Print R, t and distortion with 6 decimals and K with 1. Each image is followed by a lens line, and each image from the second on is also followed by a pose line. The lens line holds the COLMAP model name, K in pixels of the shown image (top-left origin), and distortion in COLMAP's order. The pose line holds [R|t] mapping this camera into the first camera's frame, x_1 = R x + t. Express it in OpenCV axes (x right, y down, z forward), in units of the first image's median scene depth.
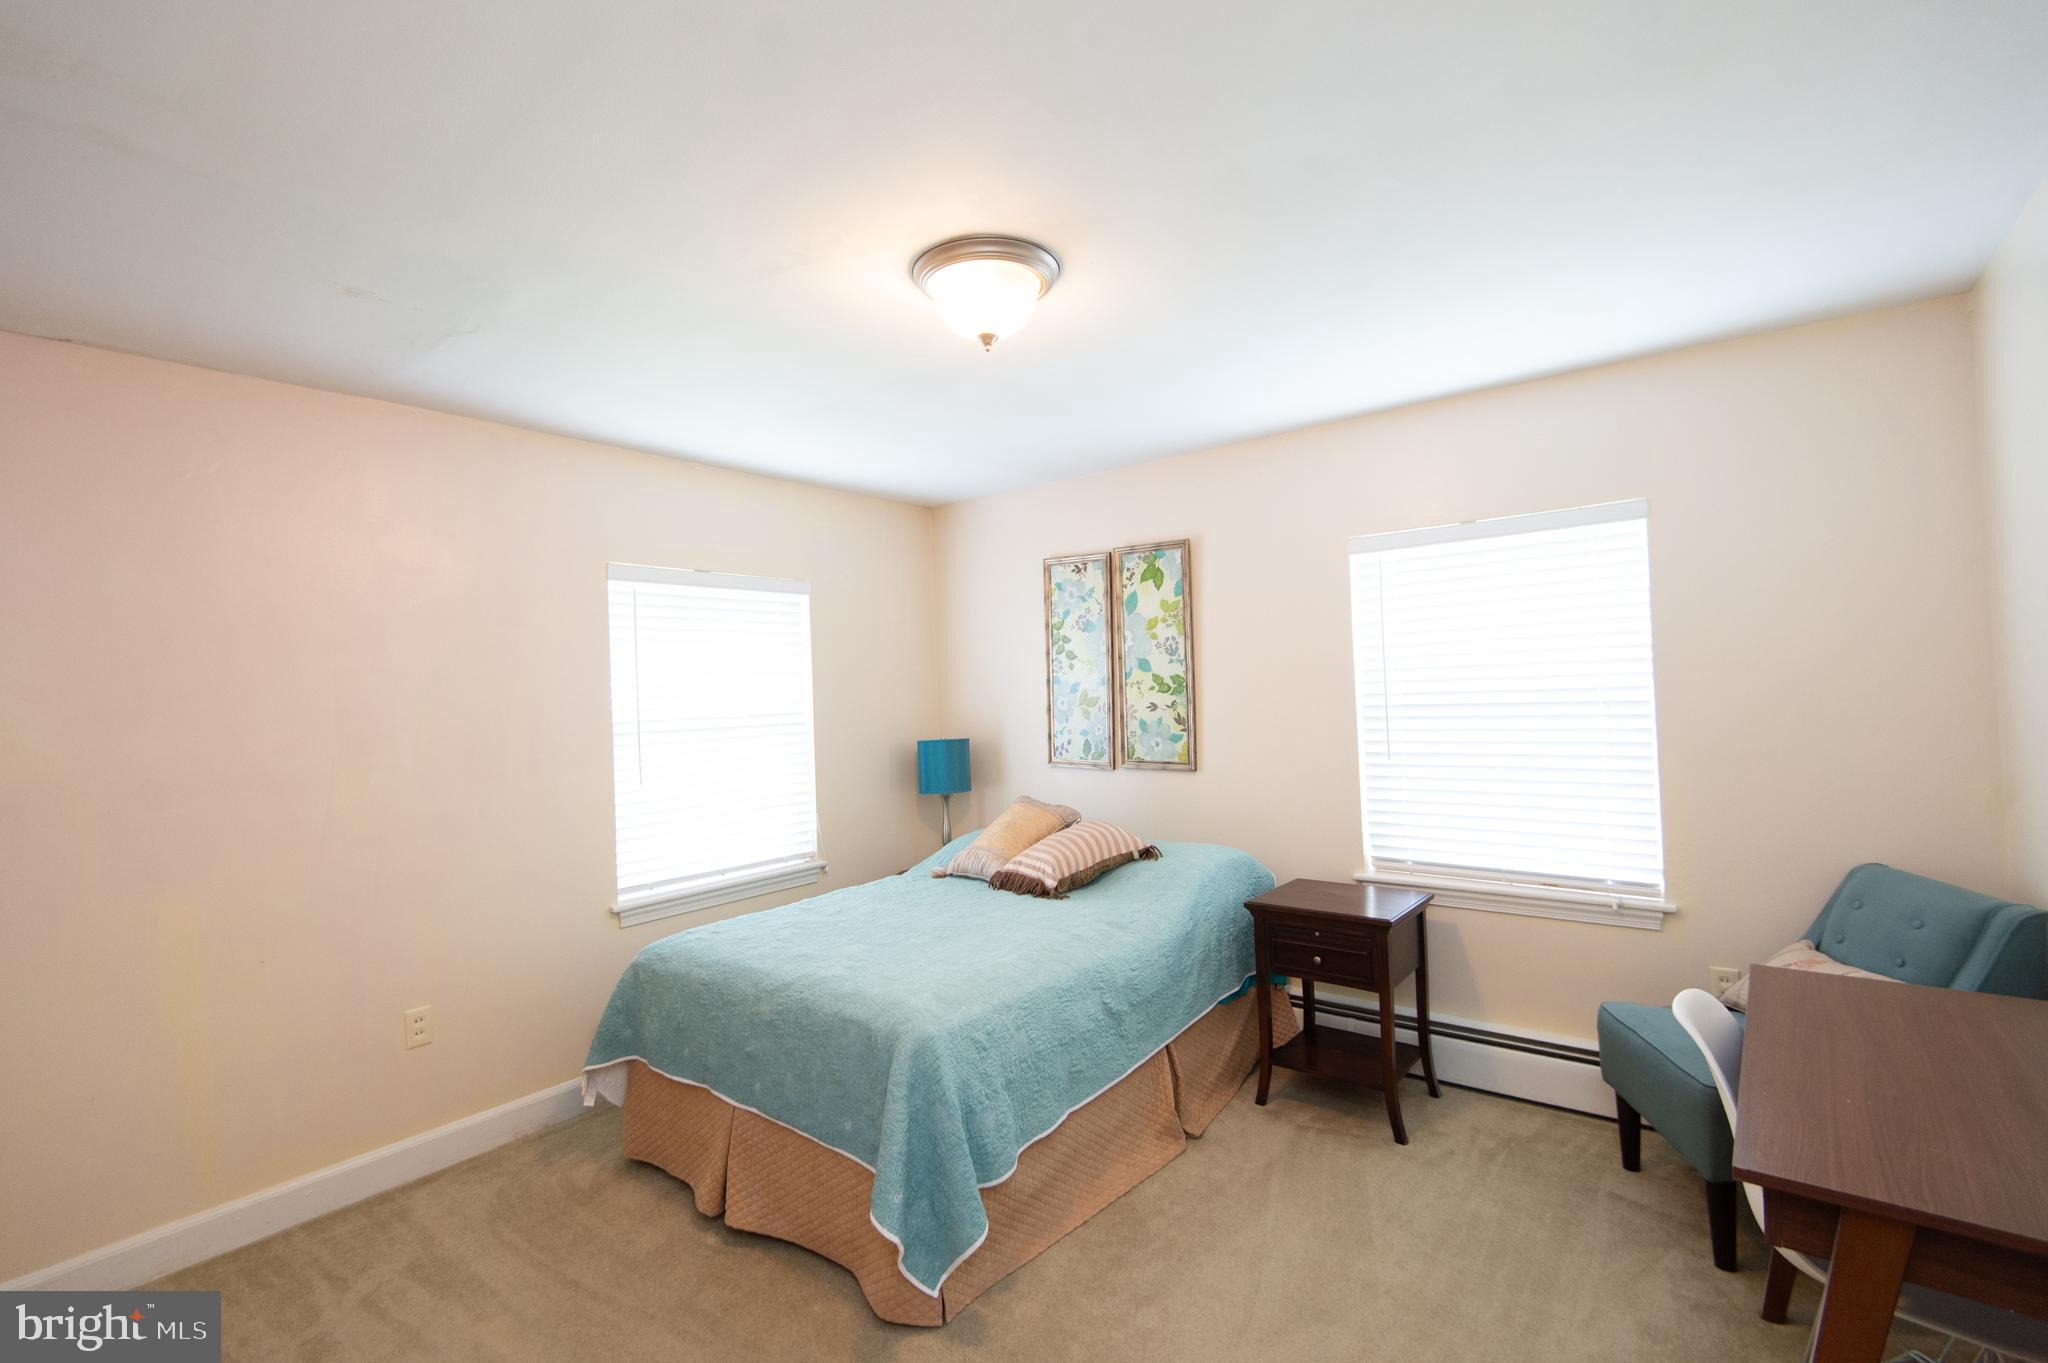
lens RADIAL K [[908.7, 0, 1032.4], [0, 908.7, 674.0], [0, 0, 1]] dist [0.037513, -0.027347]
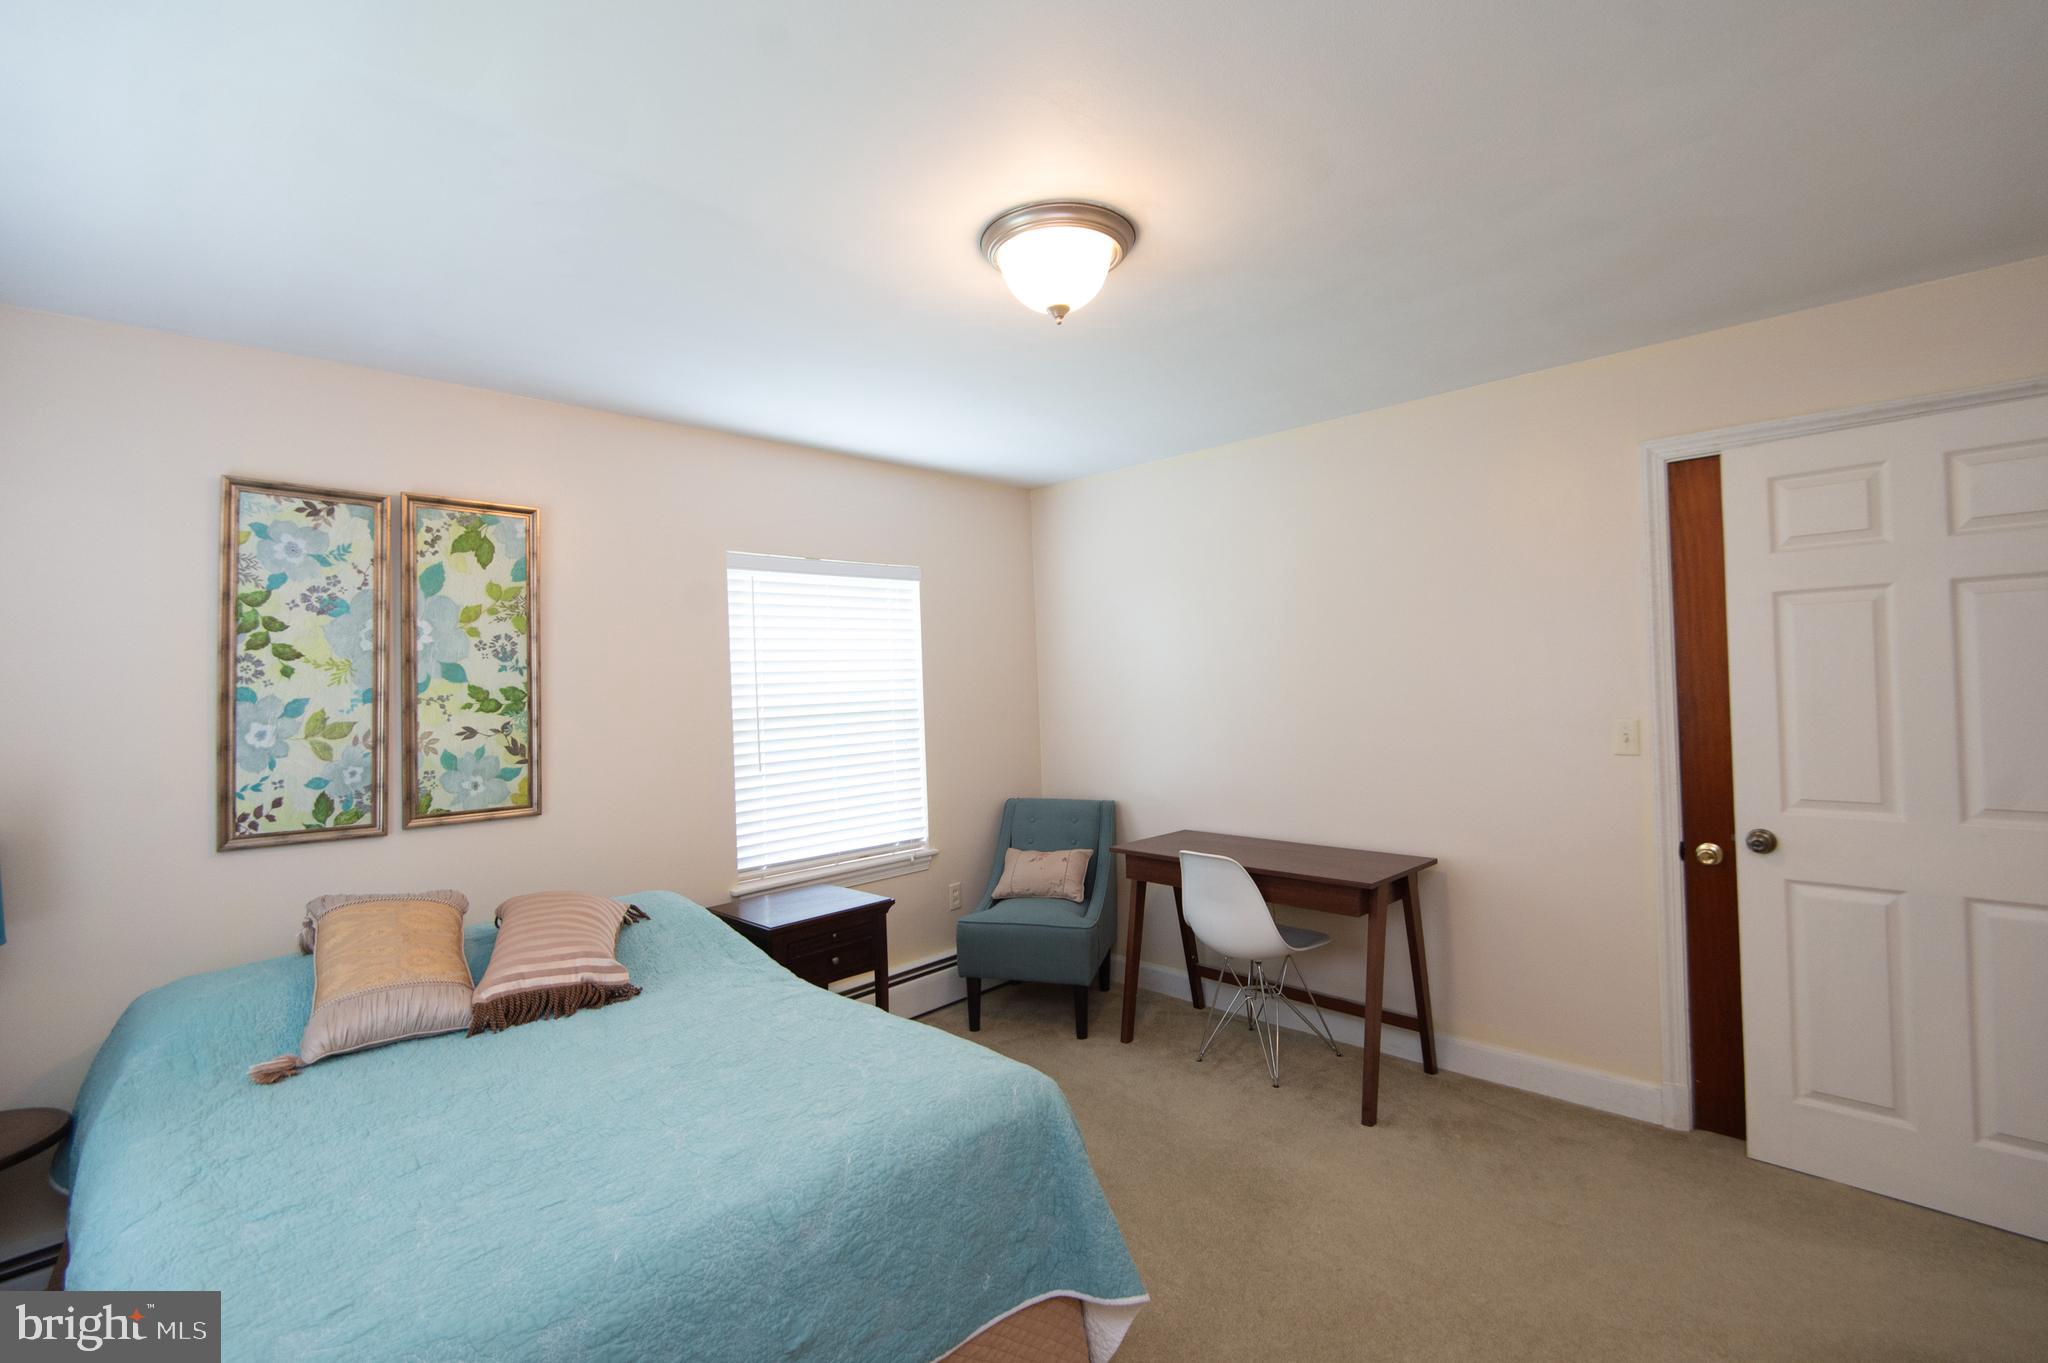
lens RADIAL K [[908.7, 0, 1032.4], [0, 908.7, 674.0], [0, 0, 1]] dist [0.037513, -0.027347]
pose [[0.118623, 0.038460, 0.992194, -0.516375], [0.014911, 0.999068, -0.040509, 0.025931], [-0.992827, 0.019600, 0.117939, 0.484436]]
